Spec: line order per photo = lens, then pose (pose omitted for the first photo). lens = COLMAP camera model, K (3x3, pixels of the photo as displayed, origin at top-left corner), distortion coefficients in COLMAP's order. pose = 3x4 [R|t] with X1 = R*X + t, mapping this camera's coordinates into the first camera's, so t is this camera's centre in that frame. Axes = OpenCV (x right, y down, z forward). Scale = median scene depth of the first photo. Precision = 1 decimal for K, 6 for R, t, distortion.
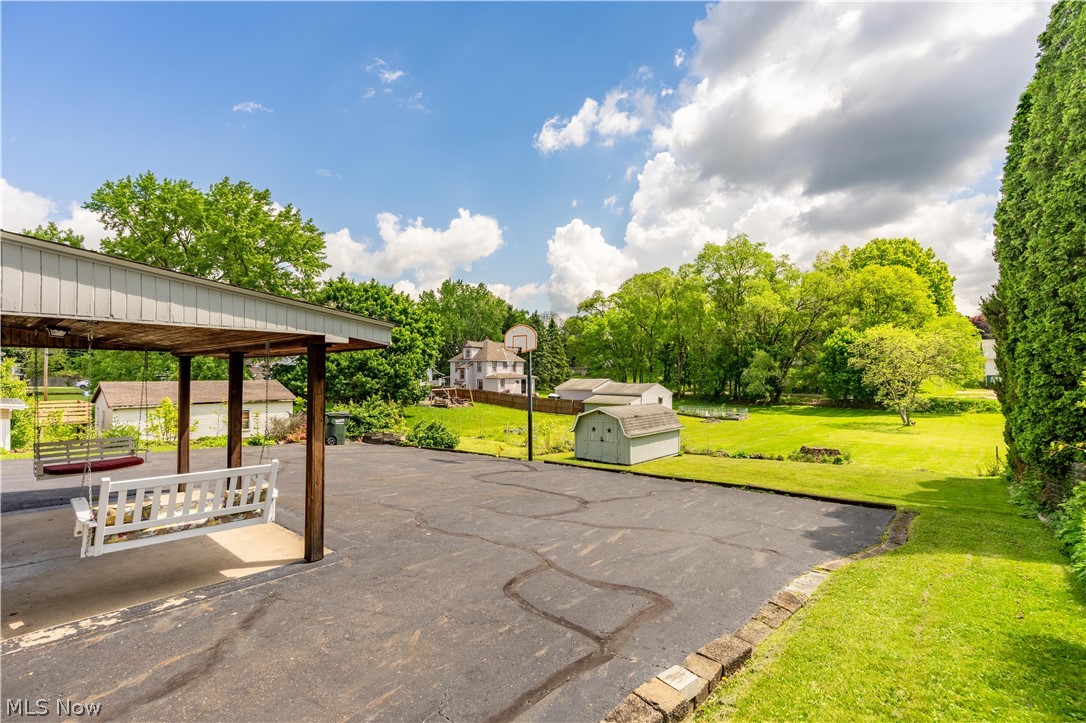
lens RADIAL K [[499.9, 0, 541.9], [0, 499.9, 374.4], [0, 0, 1]] dist [-0.001060, -0.000418]
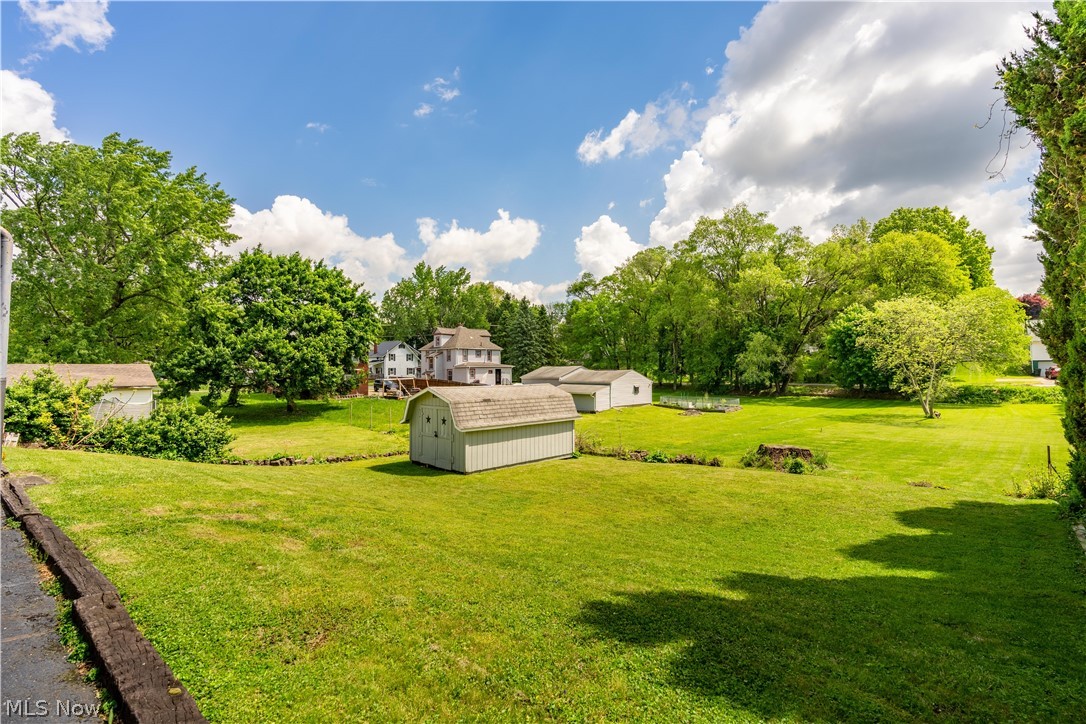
lens RADIAL K [[492.1, 0, 544.3], [0, 492.1, 369.5], [0, 0, 1]] dist [-0.001450, 0.000427]
pose [[0.998421, -0.007237, -0.055708, 0.120952], [0.007092, 0.999971, -0.002806, 0.017533], [0.055726, 0.002407, 0.998443, 0.133968]]
